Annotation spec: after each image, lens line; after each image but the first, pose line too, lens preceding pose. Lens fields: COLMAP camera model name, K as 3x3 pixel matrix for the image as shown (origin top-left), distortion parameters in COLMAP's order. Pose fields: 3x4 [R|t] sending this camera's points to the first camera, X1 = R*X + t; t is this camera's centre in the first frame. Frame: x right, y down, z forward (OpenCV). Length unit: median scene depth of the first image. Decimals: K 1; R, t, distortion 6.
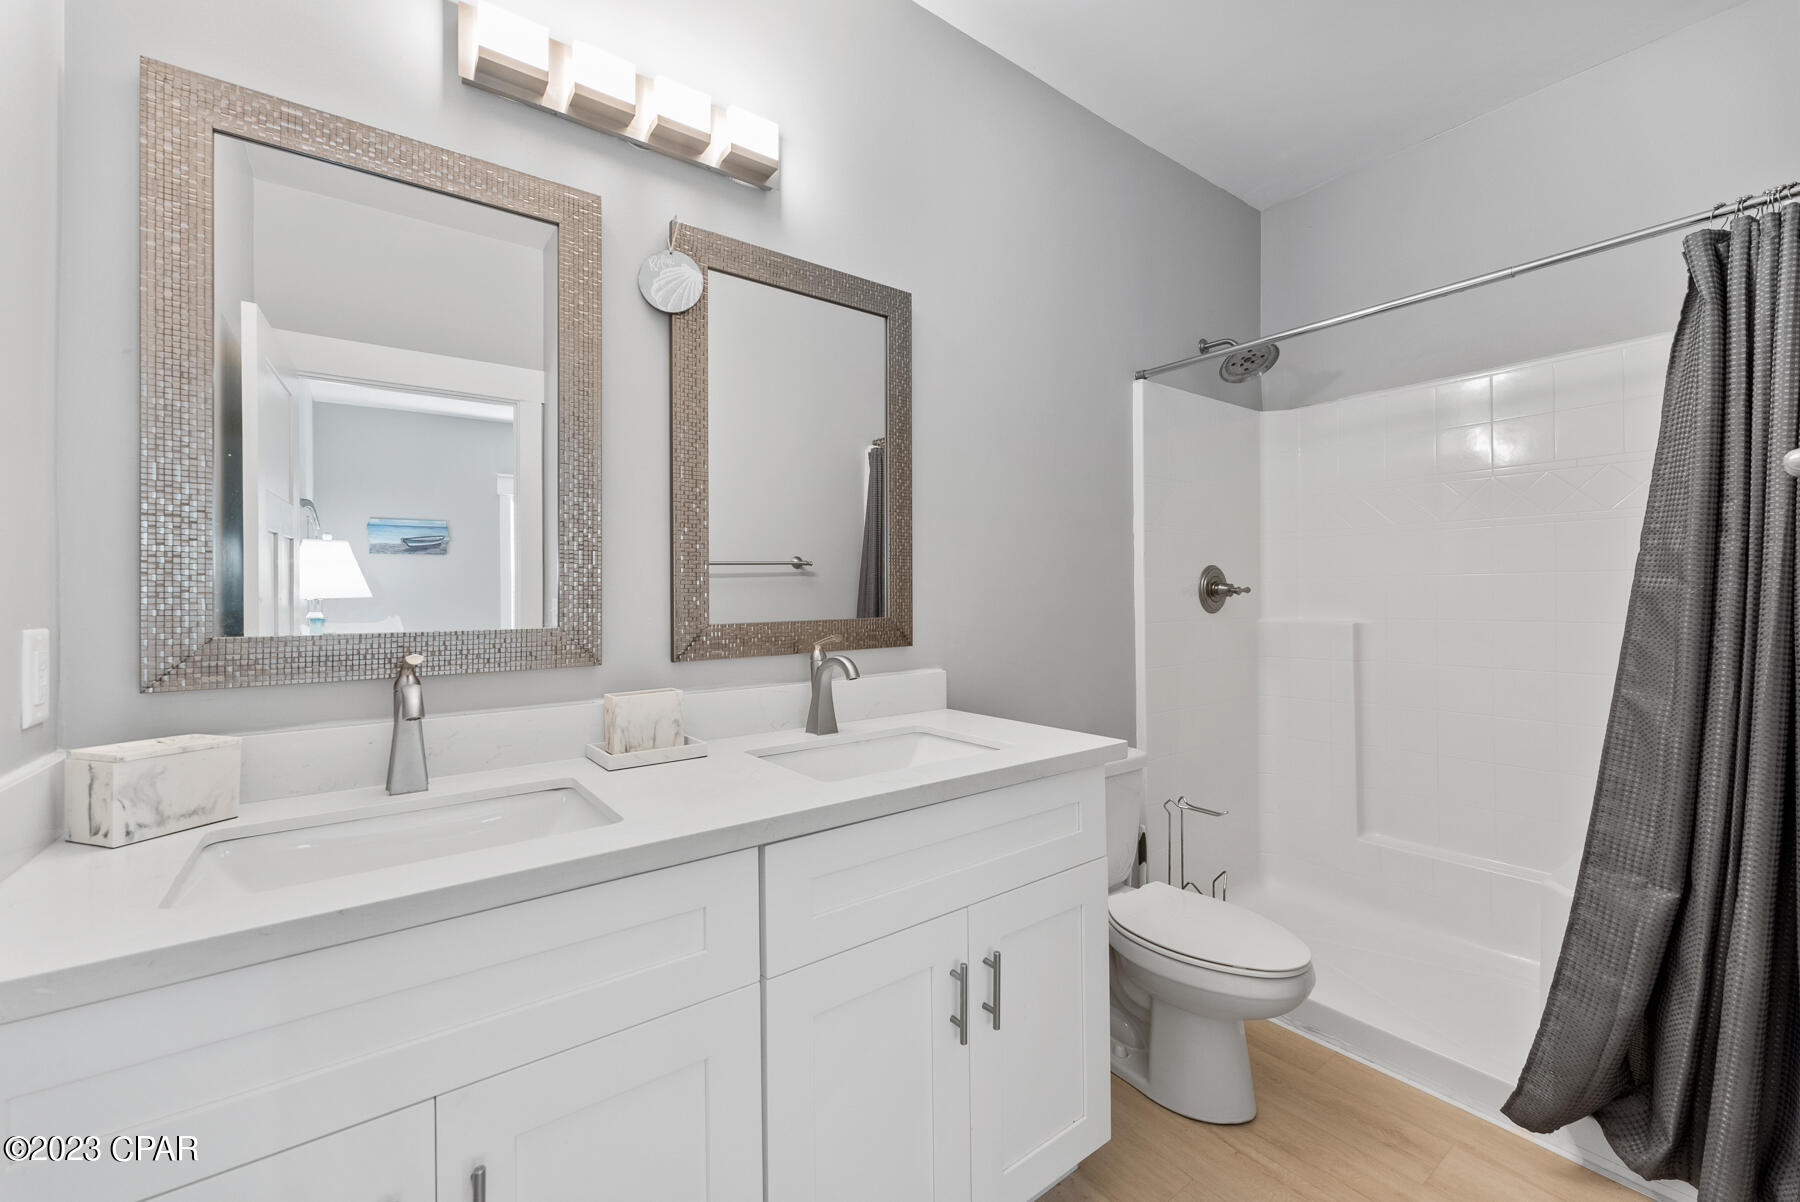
lens RADIAL K [[734.0, 0, 907.2], [0, 734.0, 588.9], [0, 0, 1]] dist [-0.000192, -0.000091]
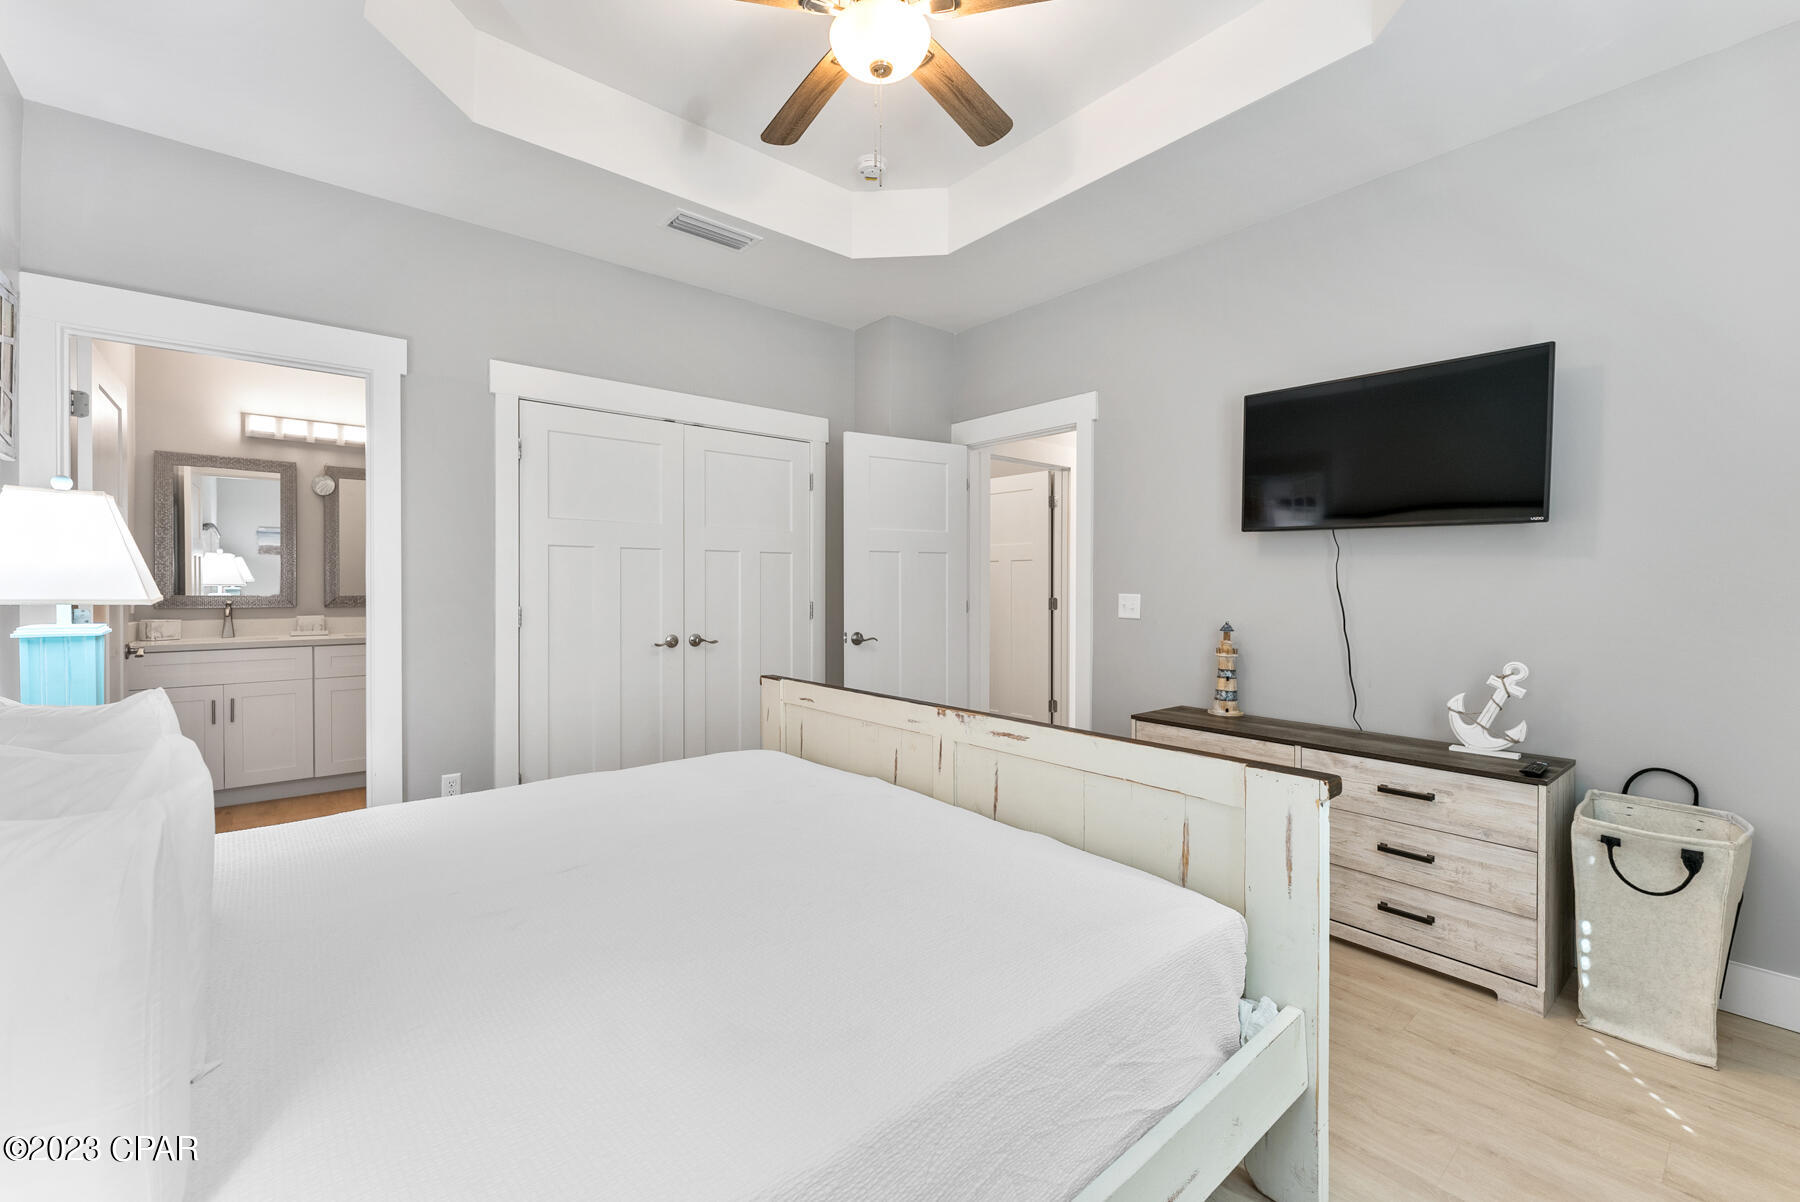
lens RADIAL K [[734.0, 0, 907.2], [0, 734.0, 588.9], [0, 0, 1]] dist [-0.000192, -0.000091]
pose [[0.998147, 0.012802, 0.059493, 2.021337], [-0.013906, 0.999738, 0.018182, -0.071358], [-0.059245, -0.018976, 0.998063, -2.325866]]
